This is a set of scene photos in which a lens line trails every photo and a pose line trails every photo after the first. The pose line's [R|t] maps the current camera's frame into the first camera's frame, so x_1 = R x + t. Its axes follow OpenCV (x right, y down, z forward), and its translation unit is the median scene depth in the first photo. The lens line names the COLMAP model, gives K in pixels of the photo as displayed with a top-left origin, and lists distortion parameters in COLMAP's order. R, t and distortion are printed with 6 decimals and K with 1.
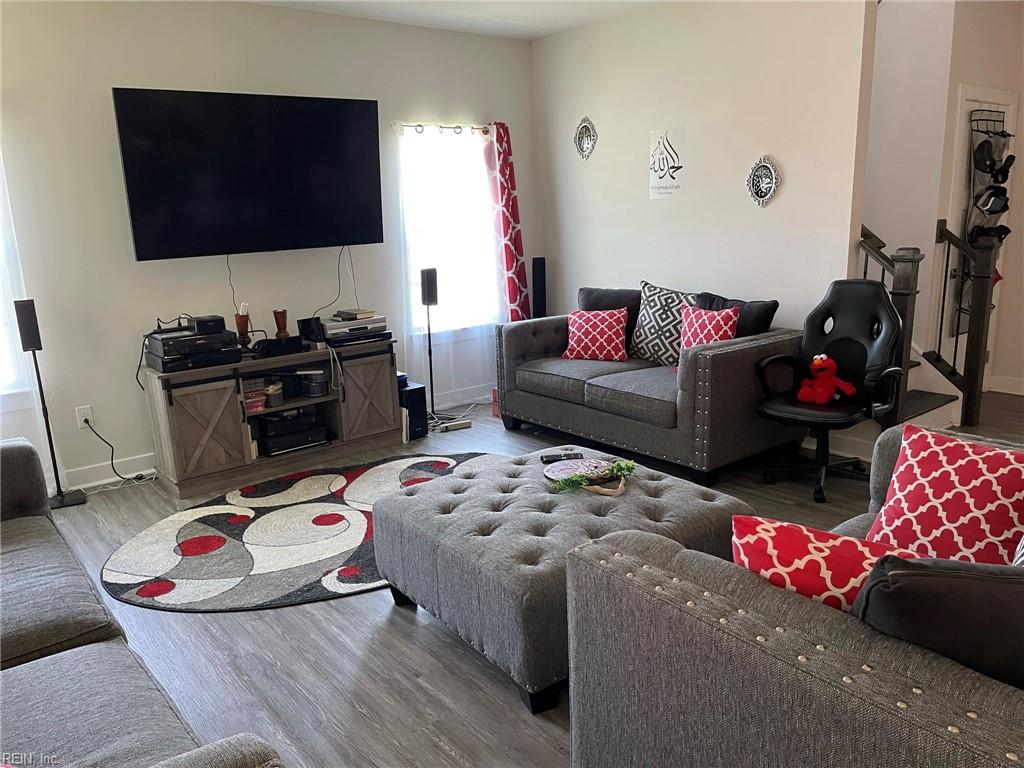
lens RADIAL K [[770.9, 0, 512.0], [0, 770.9, 384.0], [0, 0, 1]] dist [0.091859, -0.115063]
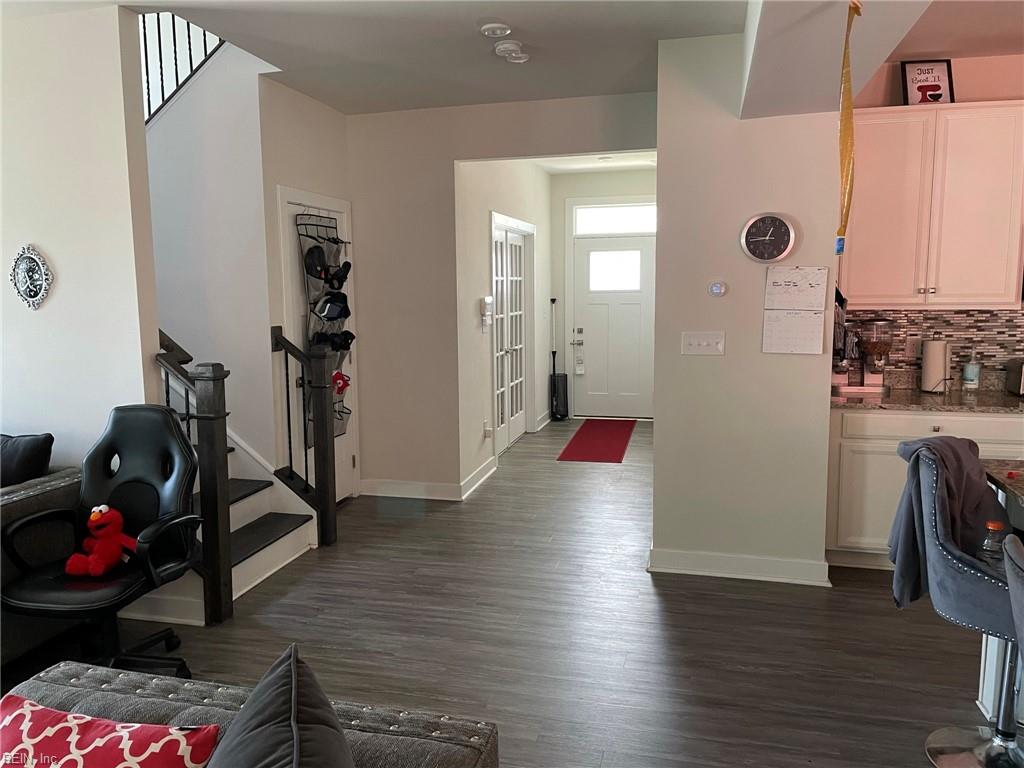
lens RADIAL K [[777.4, 0, 512.0], [0, 777.4, 384.0], [0, 0, 1]] dist [0.000482, 0.000735]
pose [[0.791762, -0.041001, 0.609452, 0.220530], [0.108309, 0.991358, -0.074015, -0.047568], [-0.601150, 0.124612, 0.789361, 0.127860]]
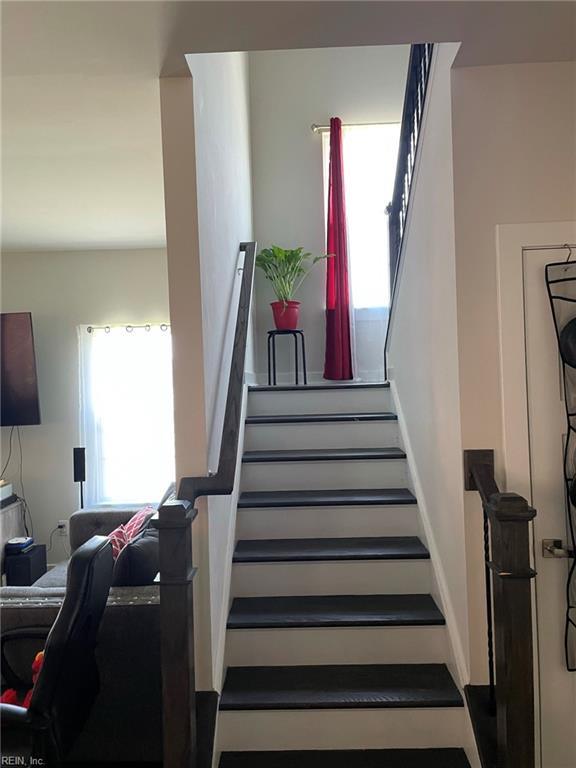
lens RADIAL K [[583.0, 0, 288.0], [0, 583.0, 384.0], [0, 0, 1]] dist [0.000482, 0.000735]
pose [[0.768339, 0.018044, -0.639789, 0.757620], [-0.152548, 0.975958, -0.155673, -0.181954], [0.621599, 0.217208, 0.752619, 0.625493]]
